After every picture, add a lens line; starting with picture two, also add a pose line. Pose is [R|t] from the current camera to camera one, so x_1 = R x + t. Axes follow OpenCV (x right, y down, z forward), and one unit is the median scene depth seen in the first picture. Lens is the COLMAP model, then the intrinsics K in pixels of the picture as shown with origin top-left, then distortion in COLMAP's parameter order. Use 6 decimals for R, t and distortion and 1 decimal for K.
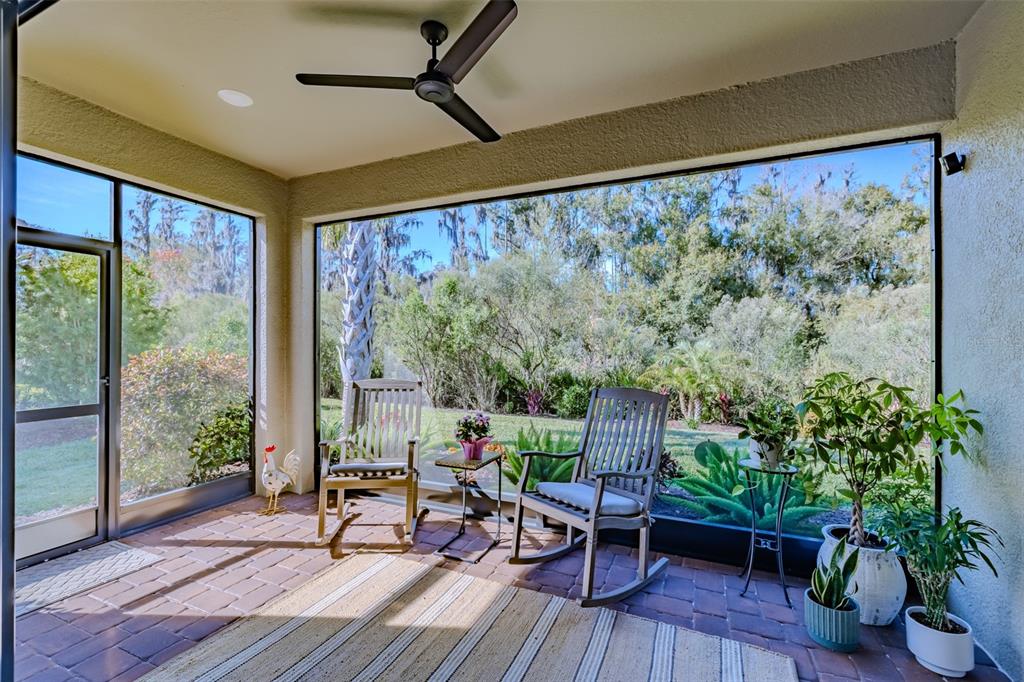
lens RADIAL K [[429.9, 0, 512.5], [0, 429.9, 338.4], [0, 0, 1]] dist [0.000200, -0.000057]
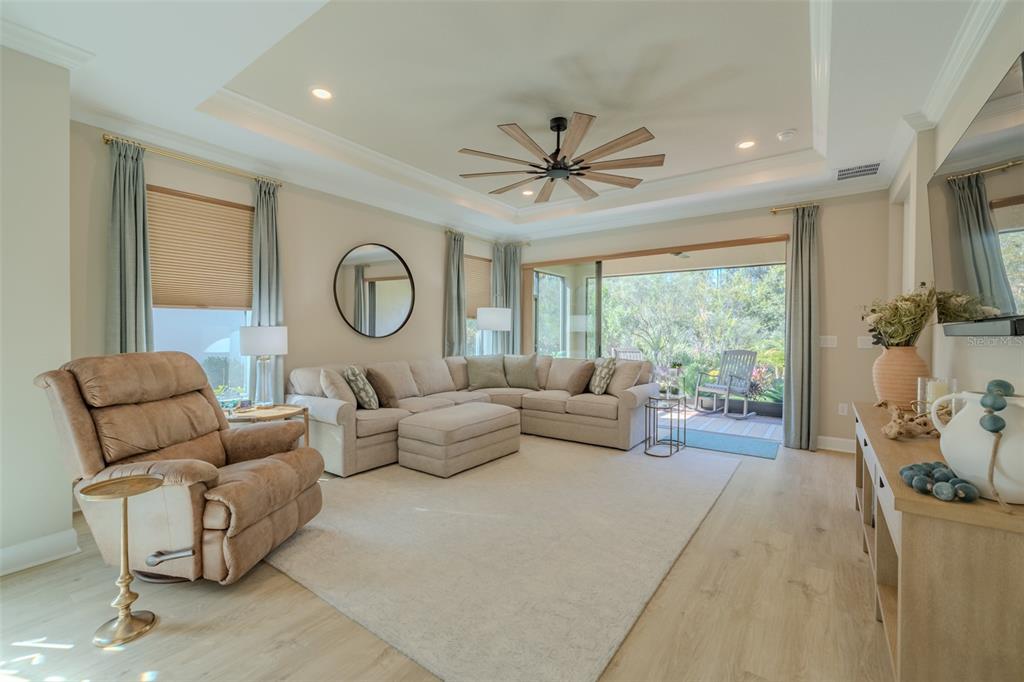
lens RADIAL K [[429.9, 0, 512.5], [0, 429.9, 338.4], [0, 0, 1]] dist [0.000200, -0.000057]
pose [[0.978960, 0.005581, -0.203978, -0.110251], [0.000441, 0.999566, 0.029463, -0.006843], [0.204054, -0.028933, 0.978532, -0.367307]]
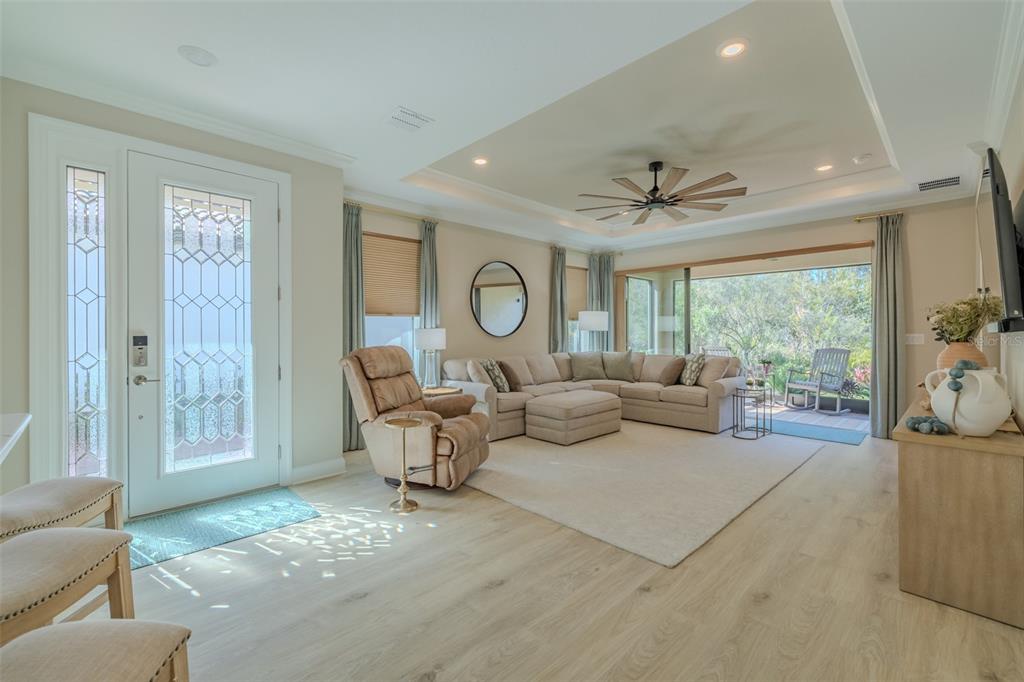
lens RADIAL K [[434.7, 0, 511.0], [0, 434.7, 331.9], [0, 0, 1]] dist [0.000485, 0.000196]
pose [[0.927807, -0.002026, -0.373054, -0.115787], [0.007558, 0.999882, 0.013369, -0.007969], [0.372983, -0.015224, 0.927713, -0.452621]]
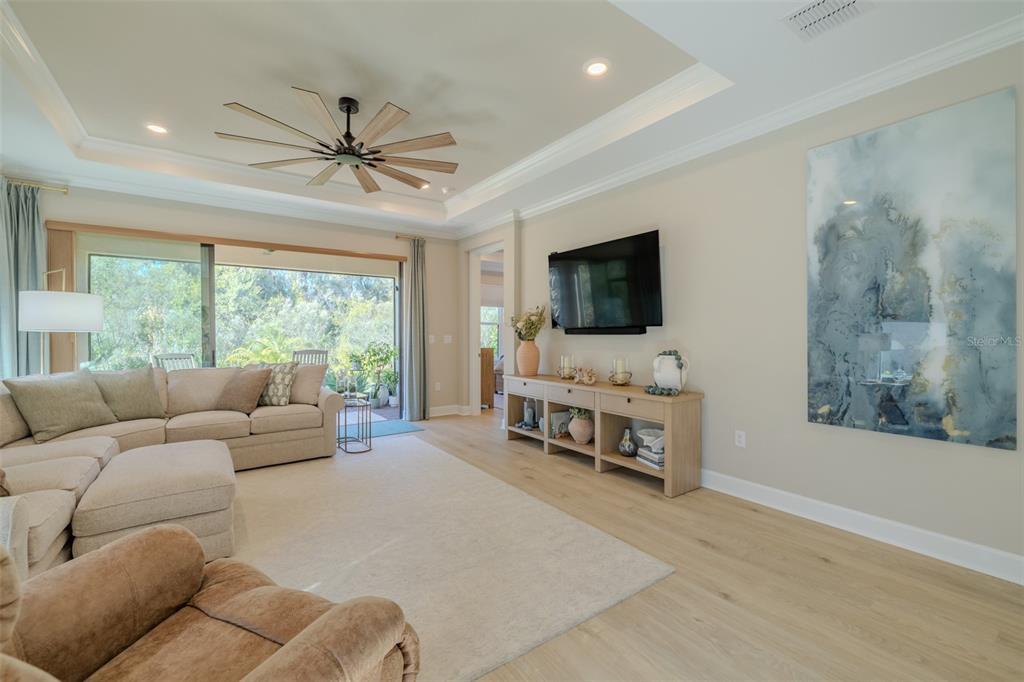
lens RADIAL K [[429.9, 0, 512.5], [0, 429.9, 338.4], [0, 0, 1]] dist [0.000200, -0.000057]
pose [[0.505350, -0.012093, 0.862830, -0.294851], [-0.013182, 0.999677, 0.021731, -0.006836], [-0.862814, -0.022356, 0.505027, -0.303795]]
